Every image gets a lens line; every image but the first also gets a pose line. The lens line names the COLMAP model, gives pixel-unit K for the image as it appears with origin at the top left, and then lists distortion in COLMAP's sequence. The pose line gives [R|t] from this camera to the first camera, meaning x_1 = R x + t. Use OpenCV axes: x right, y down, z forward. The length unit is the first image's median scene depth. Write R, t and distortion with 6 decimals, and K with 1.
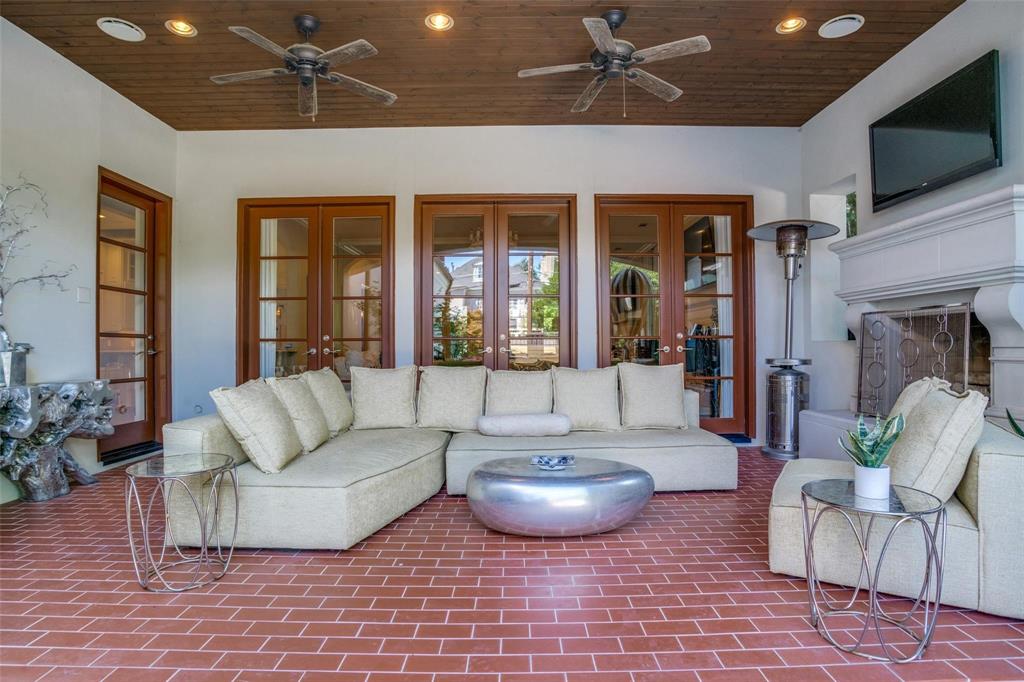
lens RADIAL K [[511.9, 0, 501.7], [0, 511.9, 337.2], [0, 0, 1]] dist [-0.052874, 0.001986]
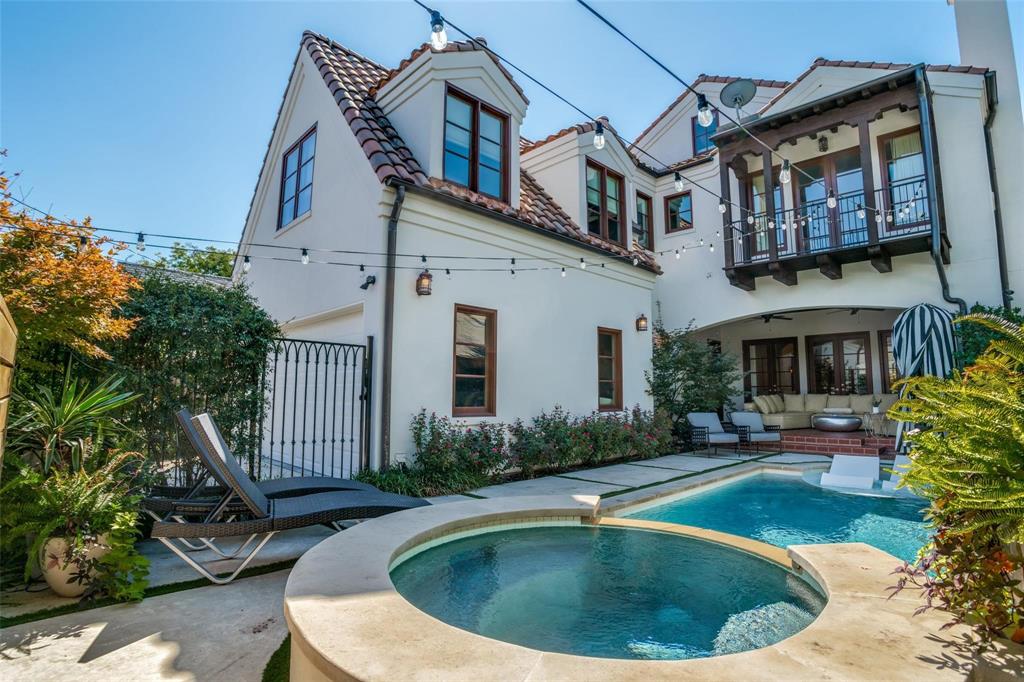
lens RADIAL K [[511.9, 0, 501.7], [0, 511.9, 337.2], [0, 0, 1]] dist [-0.052874, 0.001986]
pose [[0.692574, -0.071087, -0.717836, 0.865883], [0.002585, 0.995371, -0.096077, -0.002701], [0.721343, 0.064685, 0.689551, -2.794917]]
